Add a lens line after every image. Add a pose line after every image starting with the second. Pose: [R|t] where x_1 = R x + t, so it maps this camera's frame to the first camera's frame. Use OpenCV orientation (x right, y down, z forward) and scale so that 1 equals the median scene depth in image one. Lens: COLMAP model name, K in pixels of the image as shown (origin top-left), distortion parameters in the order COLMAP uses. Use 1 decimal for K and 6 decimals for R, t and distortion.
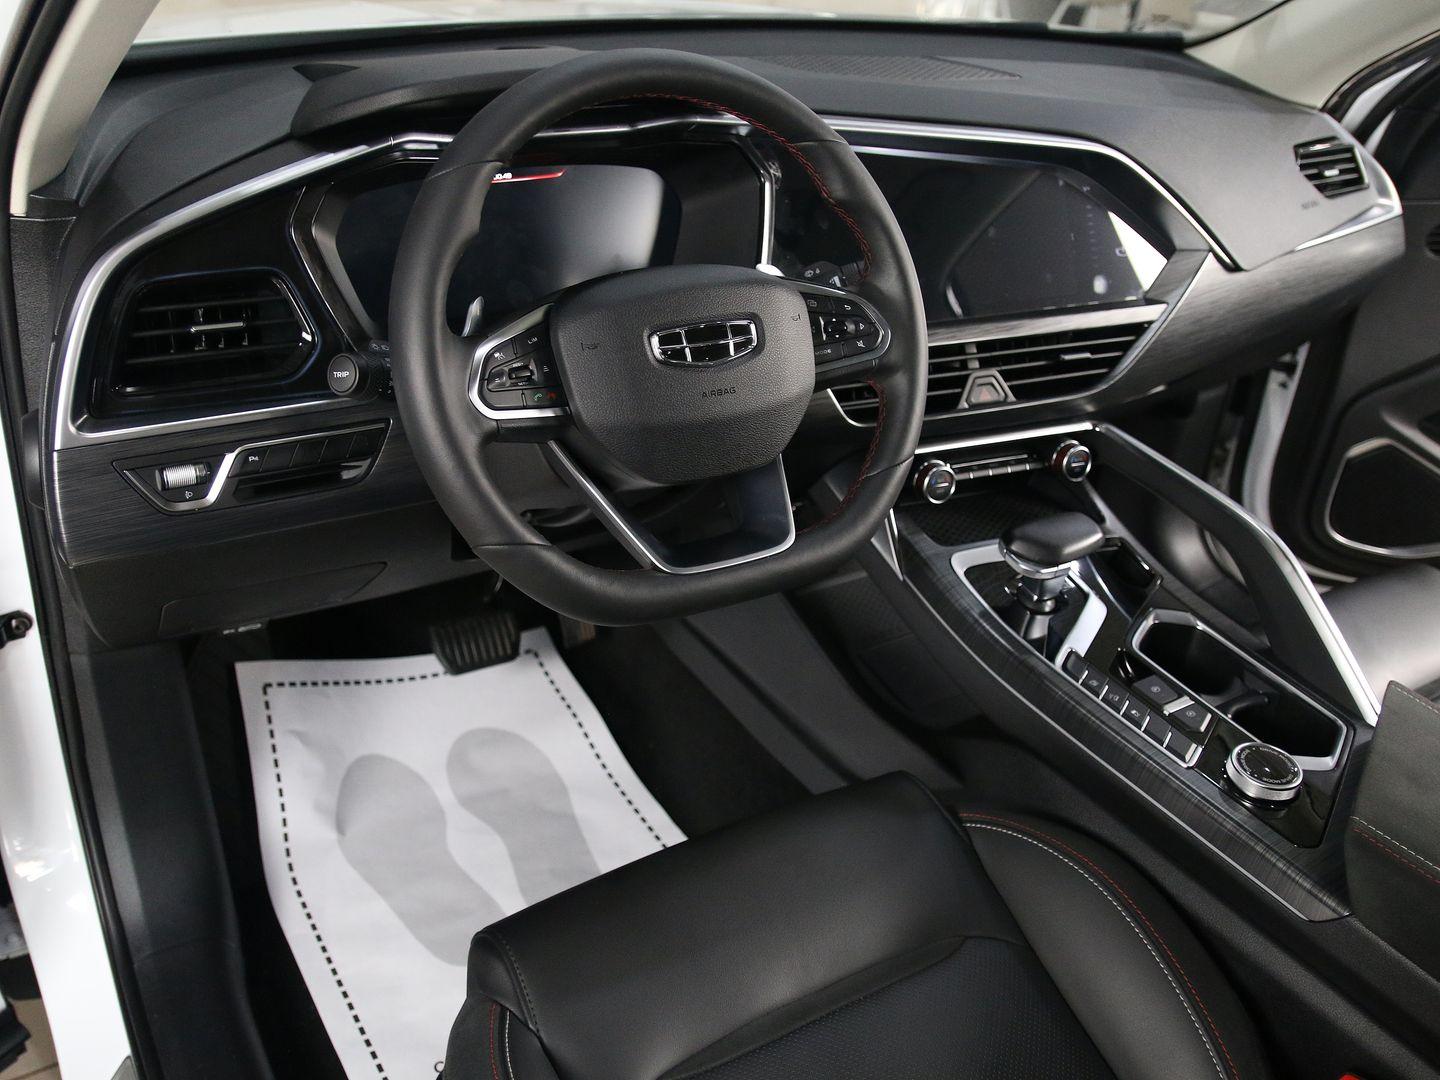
lens RADIAL K [[1203.5, 0, 718.5], [0, 1203.5, 542.7], [0, 0, 1]] dist [0.006781, 0.007101]
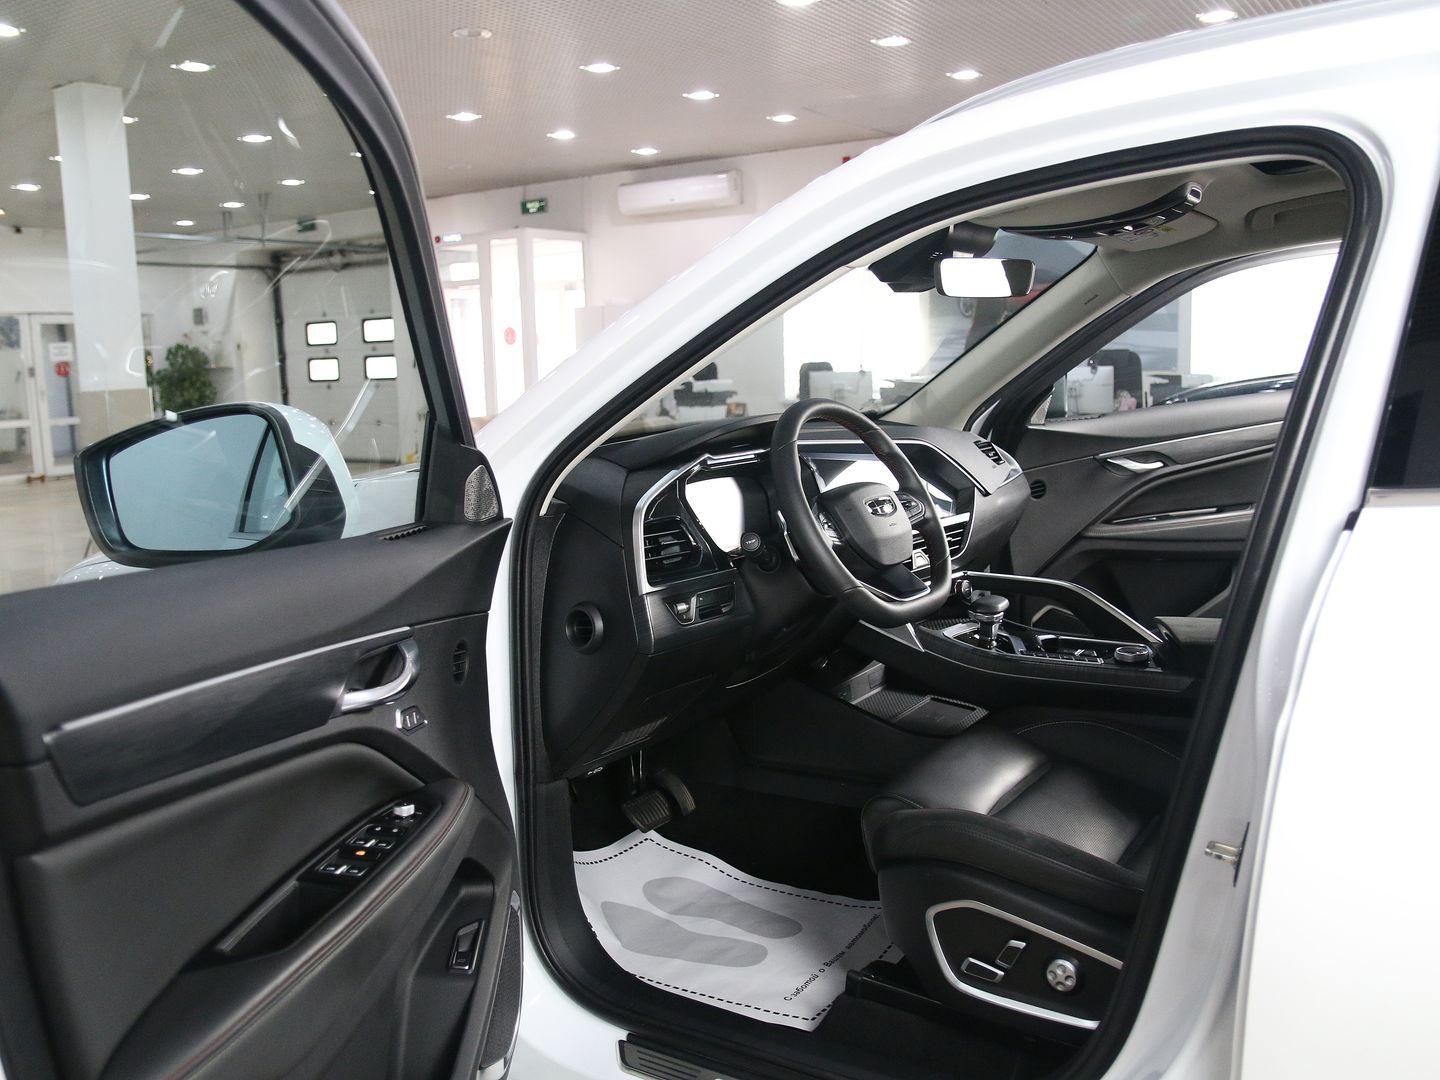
lens RADIAL K [[1203.5, 0, 719.8], [0, 1203.5, 537.3], [0, 0, 1]] dist [0.006781, 0.007101]
pose [[0.909950, -0.176646, 0.375216, -0.601122], [0.304326, 0.899059, -0.314768, 0.268309], [-0.281739, 0.400612, 0.871856, -0.465705]]
